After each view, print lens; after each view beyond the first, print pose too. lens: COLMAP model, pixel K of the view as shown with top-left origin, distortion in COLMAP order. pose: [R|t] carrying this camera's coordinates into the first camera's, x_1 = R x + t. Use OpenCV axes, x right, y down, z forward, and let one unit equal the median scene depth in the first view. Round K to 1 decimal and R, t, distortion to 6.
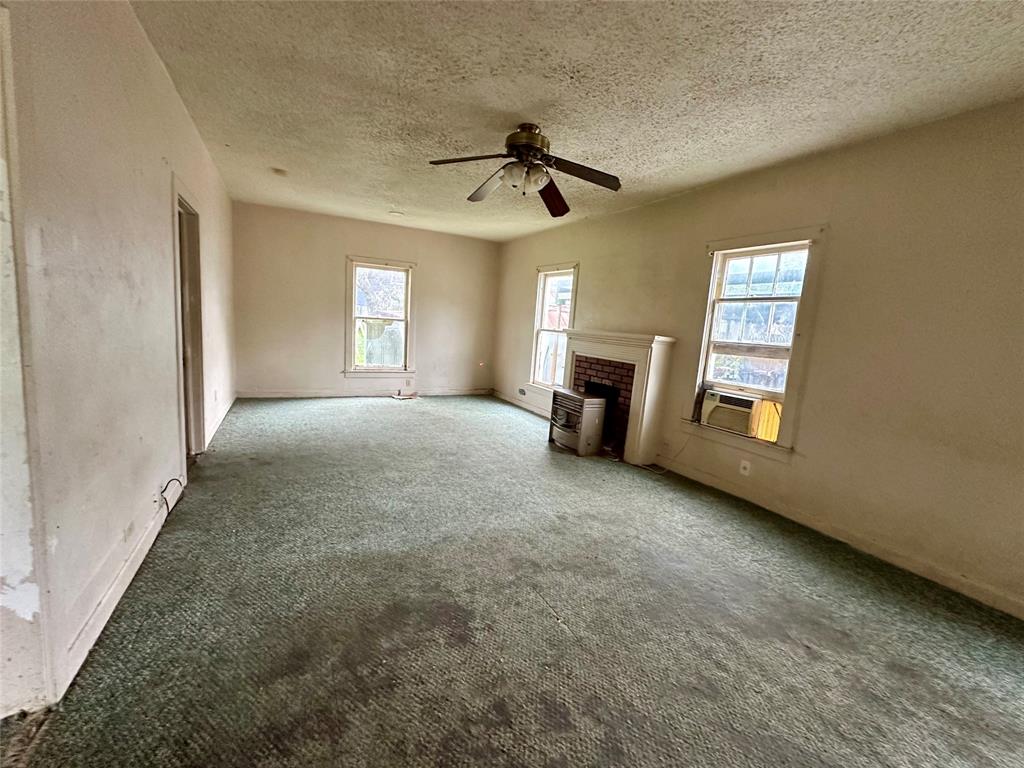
lens RADIAL K [[417.7, 0, 508.0], [0, 417.7, 382.5], [0, 0, 1]] dist [-0.003779, -0.000162]
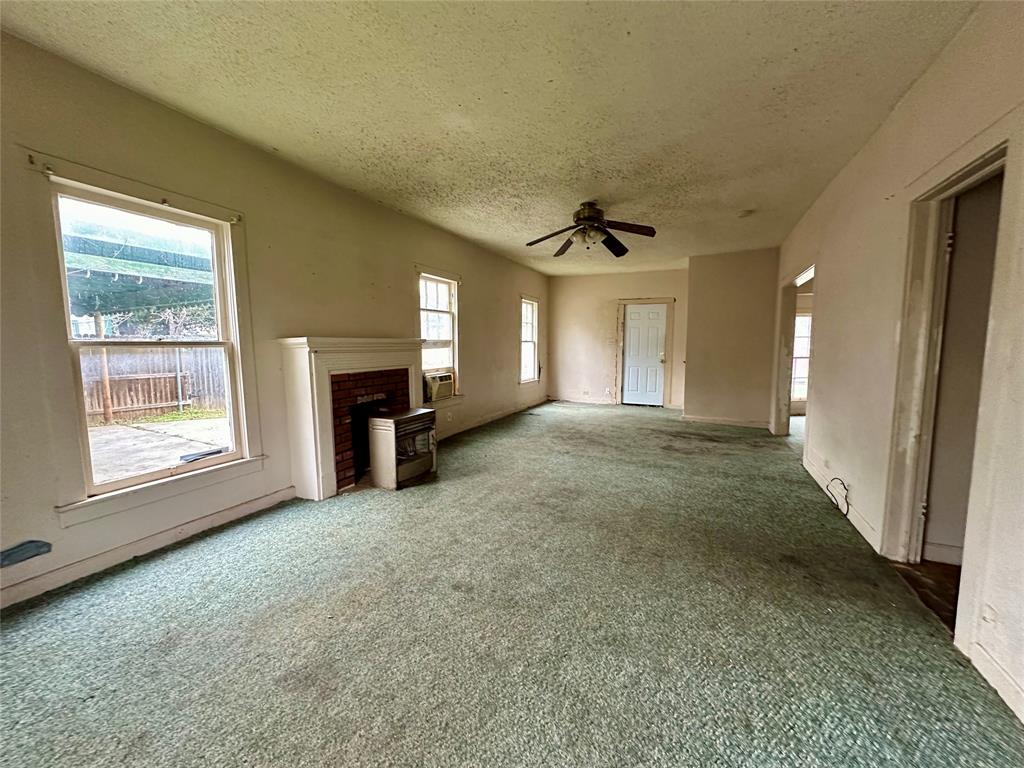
lens RADIAL K [[417.7, 0, 507.7], [0, 417.7, 384.8], [0, 0, 1]] dist [-0.003779, -0.000162]
pose [[-0.616176, -0.149297, 0.773329, -0.688686], [0.069799, 0.967655, 0.242428, -0.250046], [-0.784510, 0.203356, -0.585825, 1.507689]]
